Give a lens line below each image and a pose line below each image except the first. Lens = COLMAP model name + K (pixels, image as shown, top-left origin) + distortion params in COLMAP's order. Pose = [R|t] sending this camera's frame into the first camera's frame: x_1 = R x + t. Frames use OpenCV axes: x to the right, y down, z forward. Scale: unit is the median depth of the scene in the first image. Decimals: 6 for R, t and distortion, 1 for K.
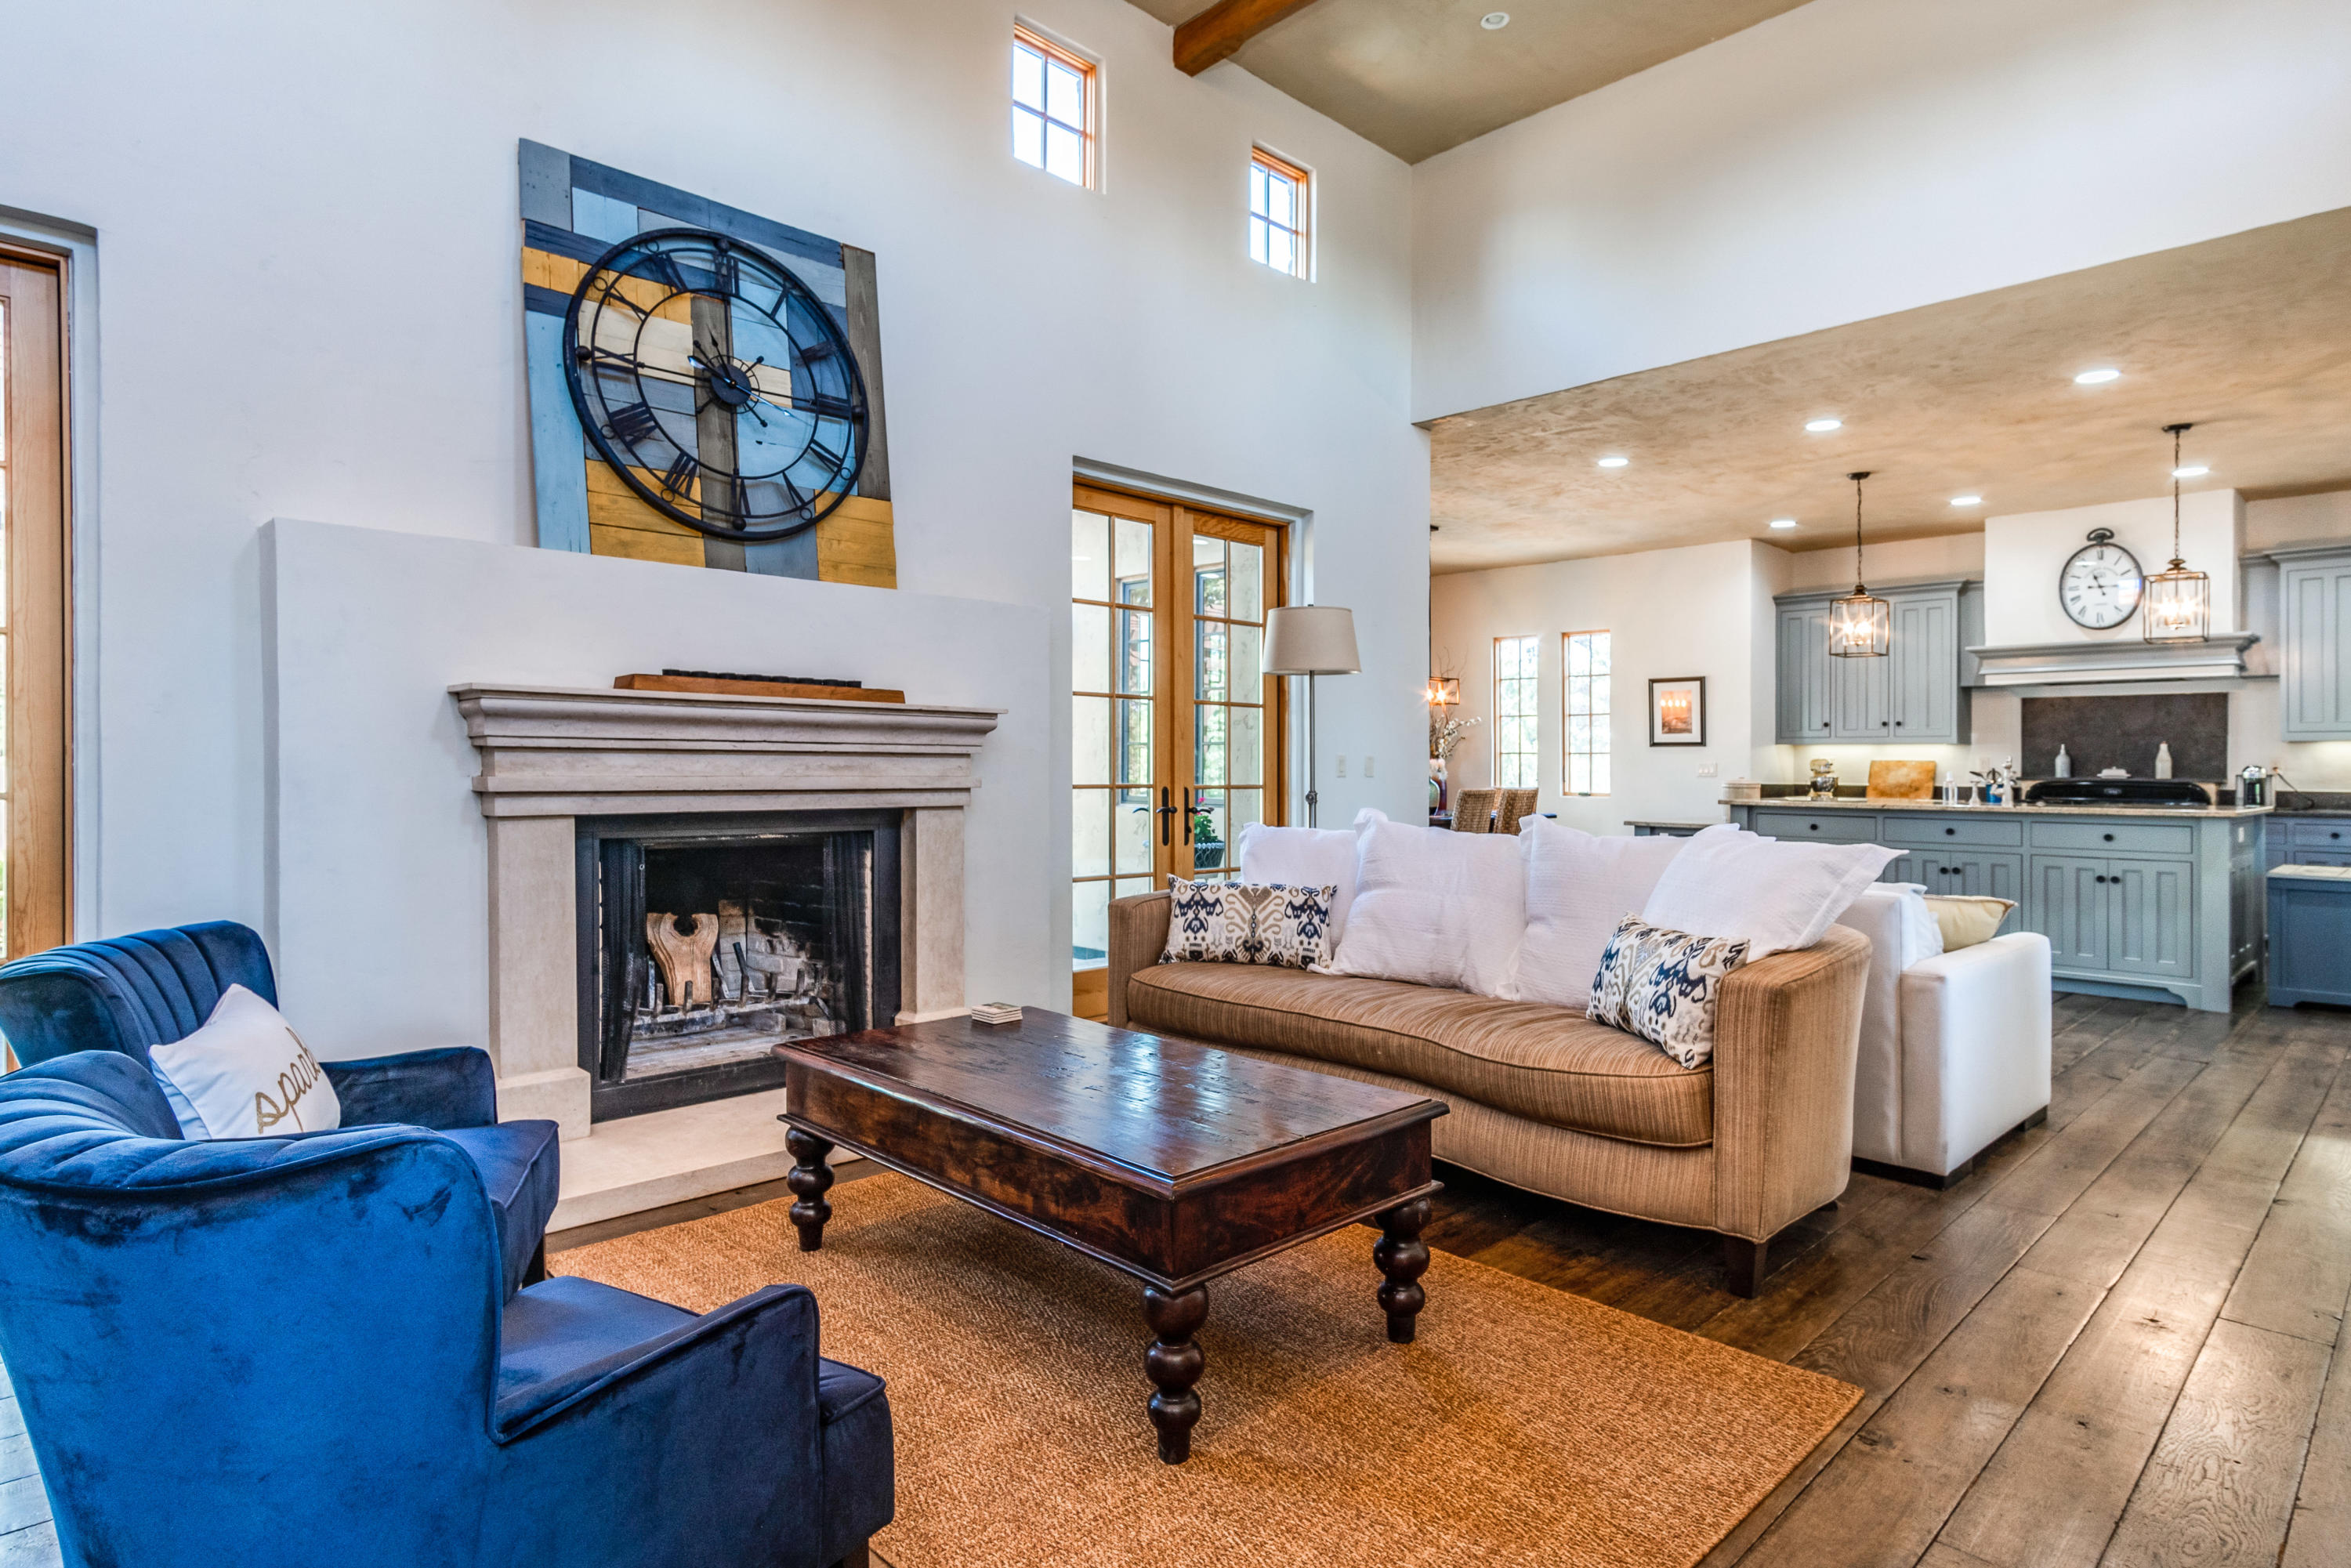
lens RADIAL K [[1267.0, 0, 1174.5], [0, 1267.0, 753.5], [0, 0, 1]] dist [0.002398, 0.002616]
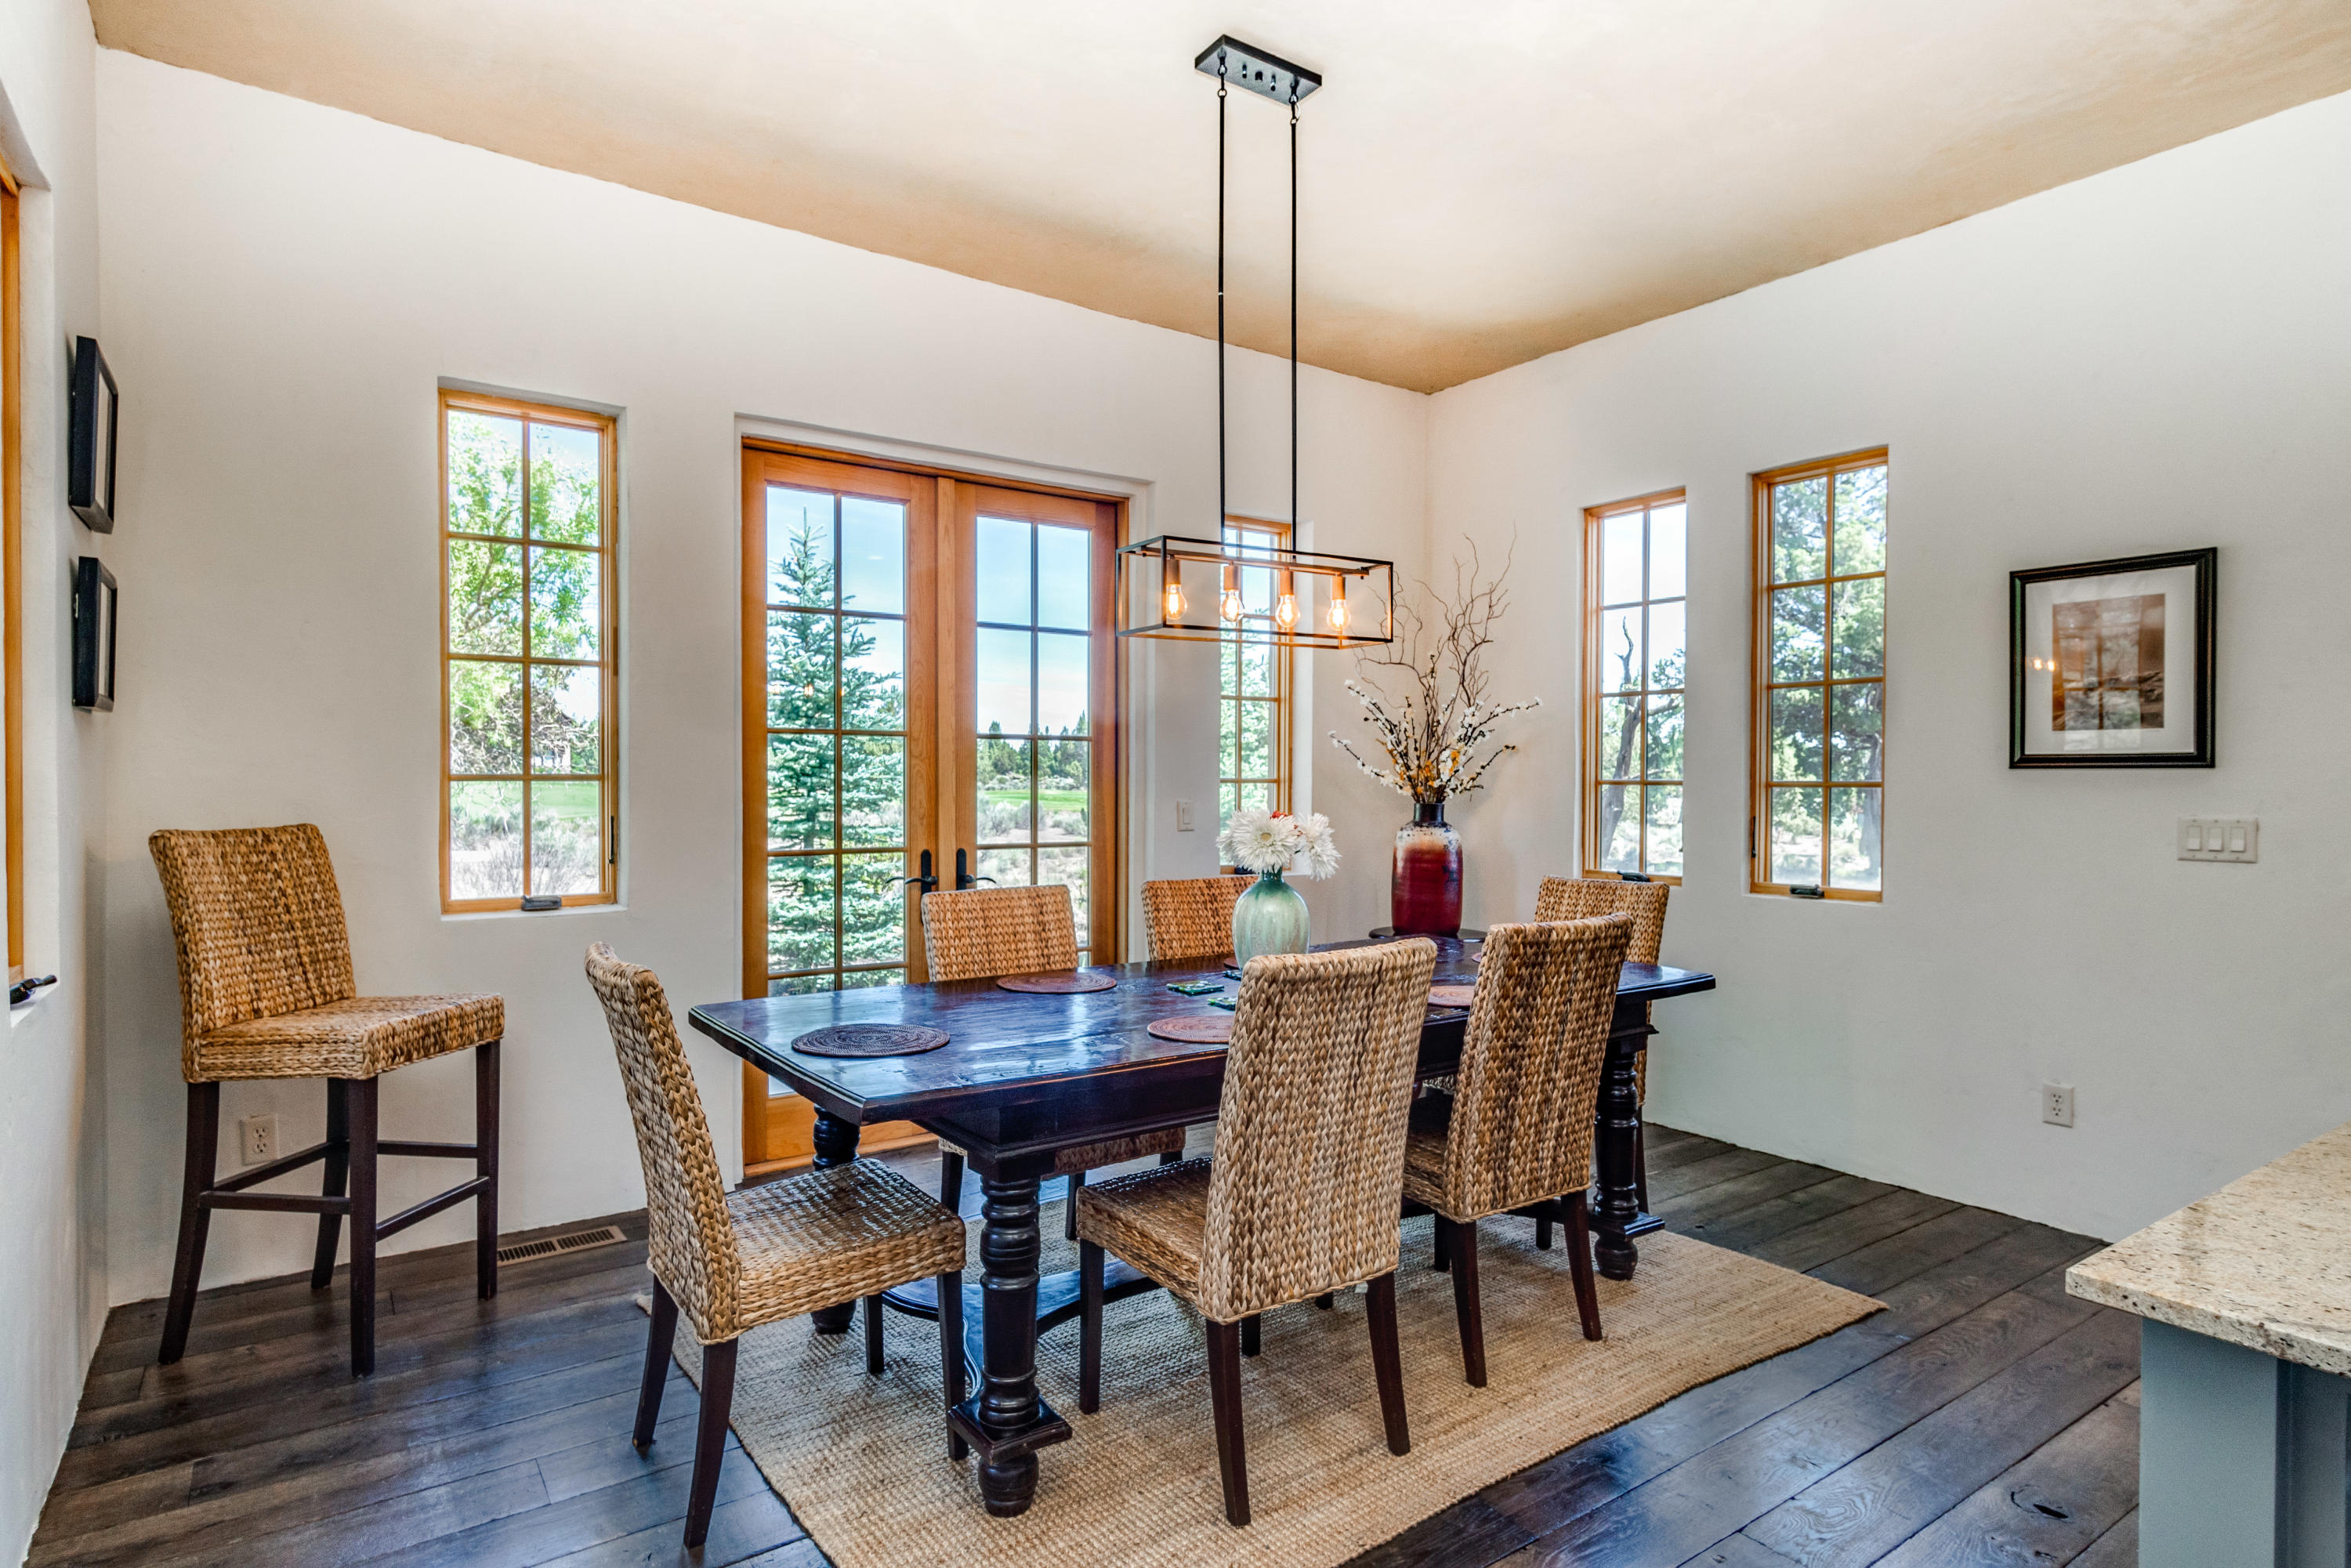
lens RADIAL K [[1267.0, 0, 1177.3], [0, 1267.0, 798.7], [0, 0, 1]] dist [0.002398, 0.002616]
pose [[0.986225, -0.000346, -0.165408, 0.391197], [0.004564, 0.999674, 0.025119, -0.012558], [0.165345, -0.025528, 0.985905, 1.171091]]
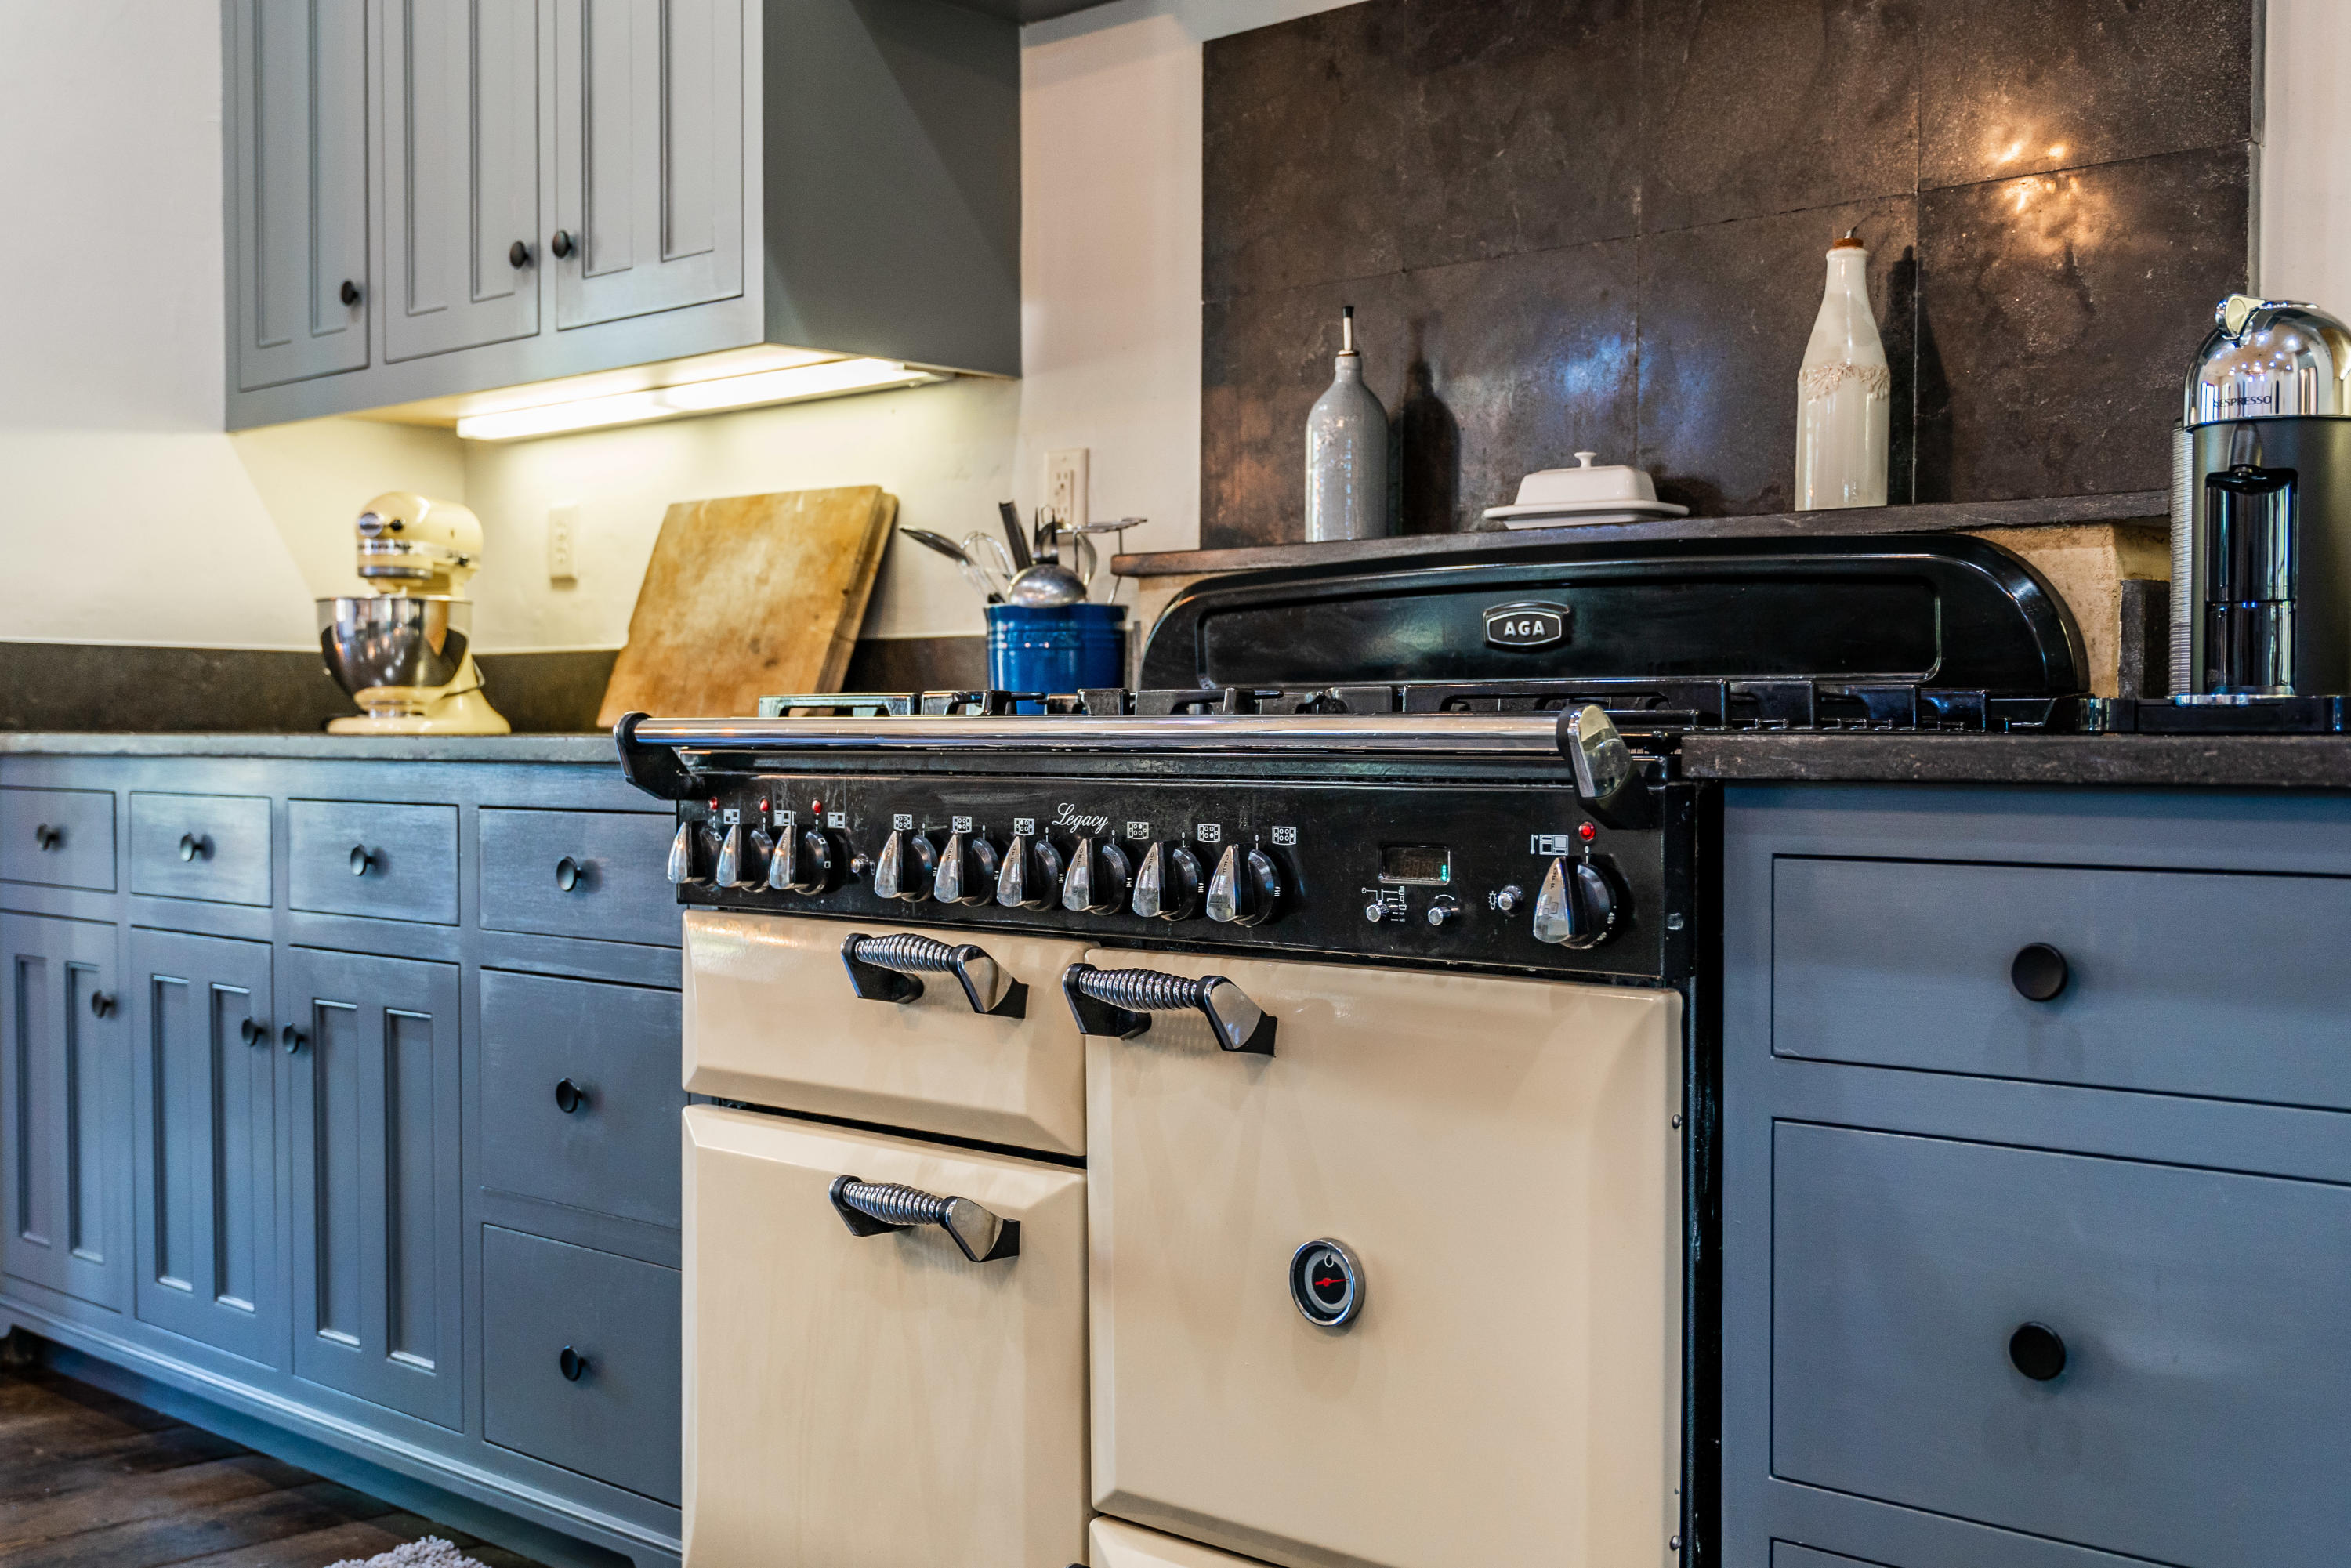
lens RADIAL K [[2566.7, 0, 1166.7], [0, 2566.7, 784.6], [0, 0, 1]] dist [0.017162, 0.000000]
pose [[0.999000, -0.008697, 0.043867, 1.097174], [0.007190, 0.999383, 0.034383, 0.059126], [-0.044139, -0.034034, 0.998446, 1.161867]]
